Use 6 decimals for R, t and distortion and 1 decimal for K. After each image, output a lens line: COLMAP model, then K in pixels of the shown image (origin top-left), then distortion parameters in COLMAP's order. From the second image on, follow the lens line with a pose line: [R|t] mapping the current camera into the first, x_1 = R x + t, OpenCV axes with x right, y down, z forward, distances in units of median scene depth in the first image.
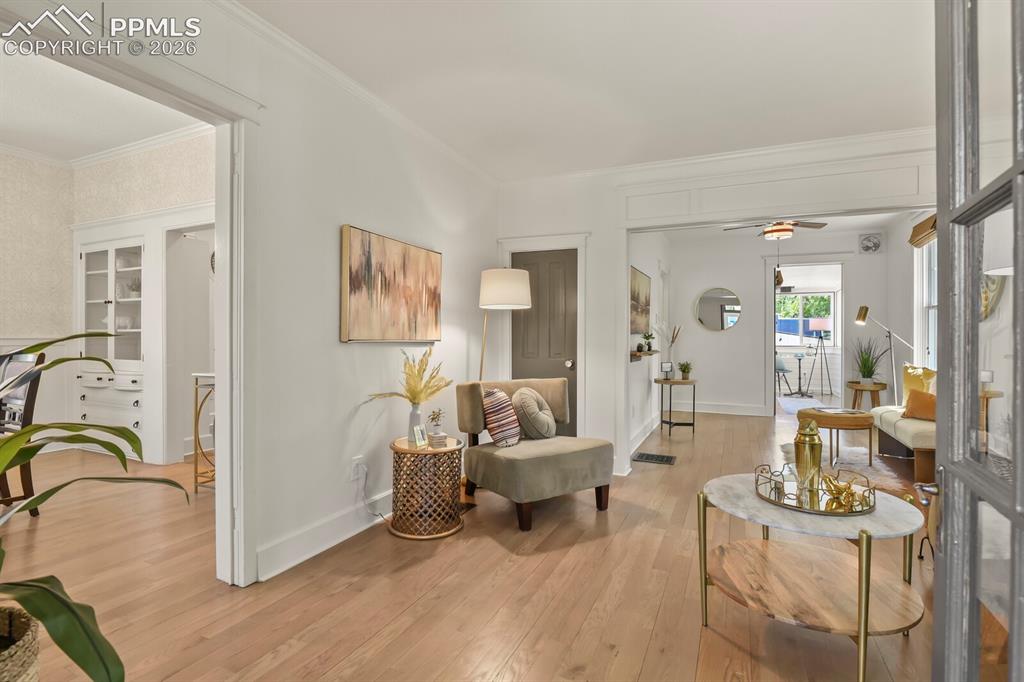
lens RADIAL K [[501.7, 0, 509.1], [0, 501.7, 339.2], [0, 0, 1]] dist [-0.007612, -0.000940]
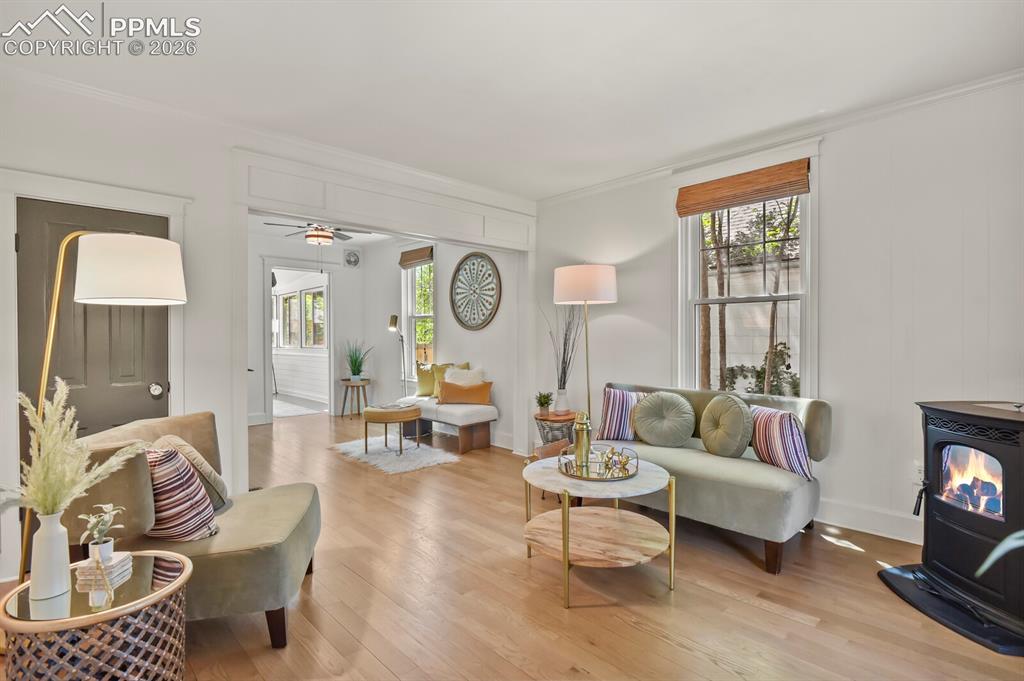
lens RADIAL K [[501.7, 0, 520.5], [0, 501.7, 341.0], [0, 0, 1]] dist [-0.007612, -0.000940]
pose [[0.365632, -0.016834, 0.930607, -0.437022], [0.010307, 0.999848, 0.014037, -0.028189], [-0.930703, 0.004460, 0.365750, 0.436216]]
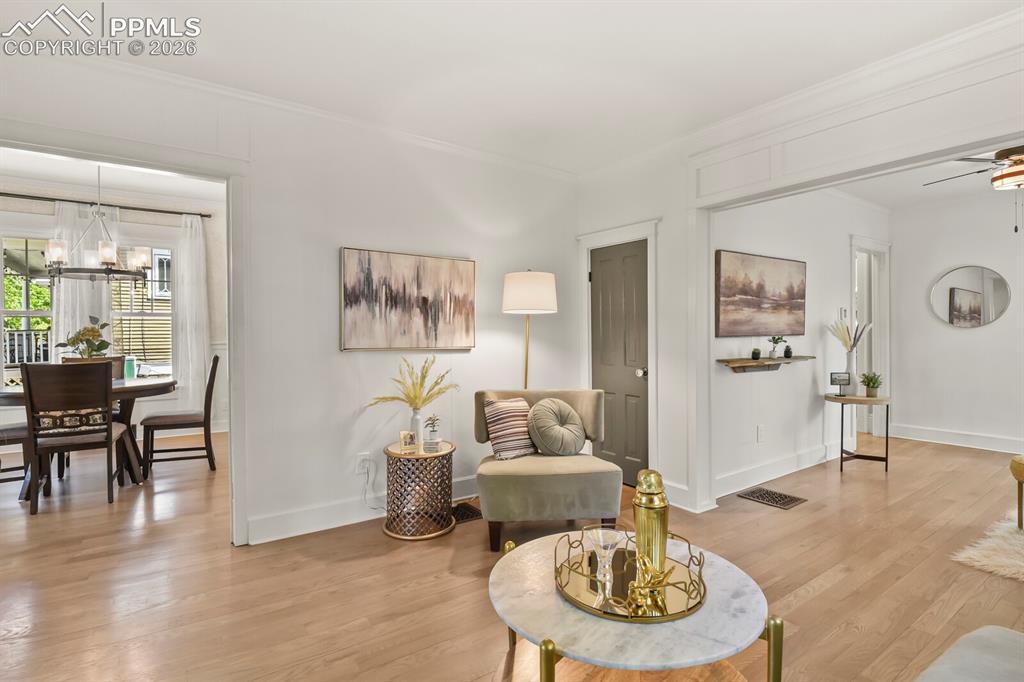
lens RADIAL K [[501.7, 0, 506.2], [0, 501.7, 338.6], [0, 0, 1]] dist [-0.007612, -0.000940]
pose [[0.858762, -0.008547, -0.512303, 0.506509], [0.008448, 0.999961, -0.002521, -0.013673], [0.512304, -0.002163, 0.858801, 0.192270]]
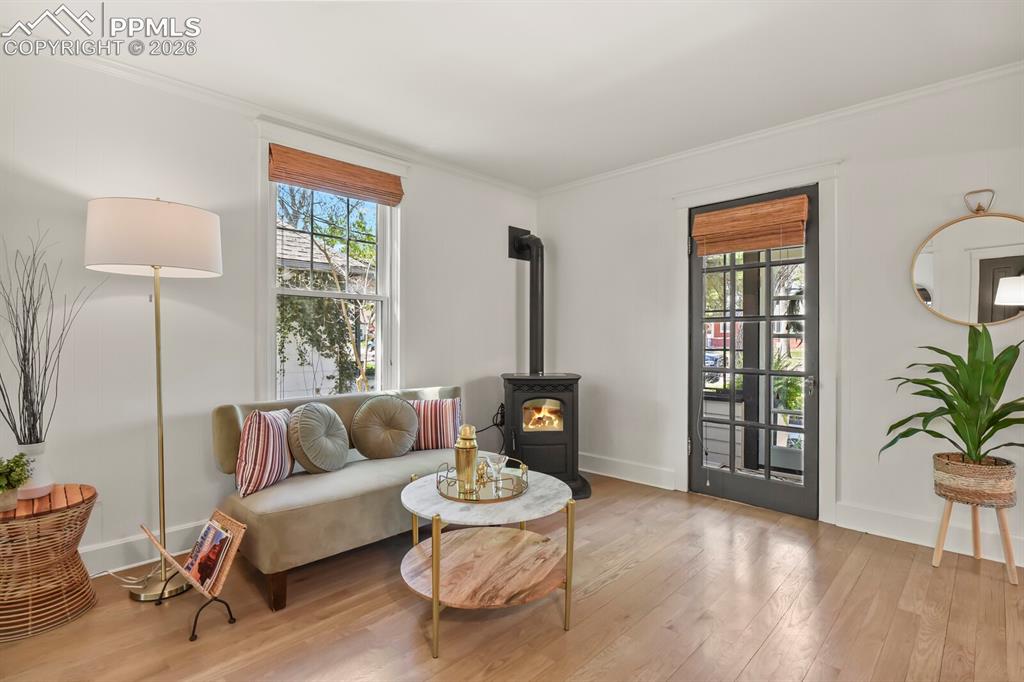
lens RADIAL K [[501.7, 0, 517.9], [0, 501.7, 333.8], [0, 0, 1]] dist [-0.007612, -0.000940]
pose [[-0.948337, -0.004281, 0.317237, 0.106430], [-0.004025, 0.999991, 0.001460, -0.020535], [-0.317240, 0.000108, -0.948345, 1.276909]]
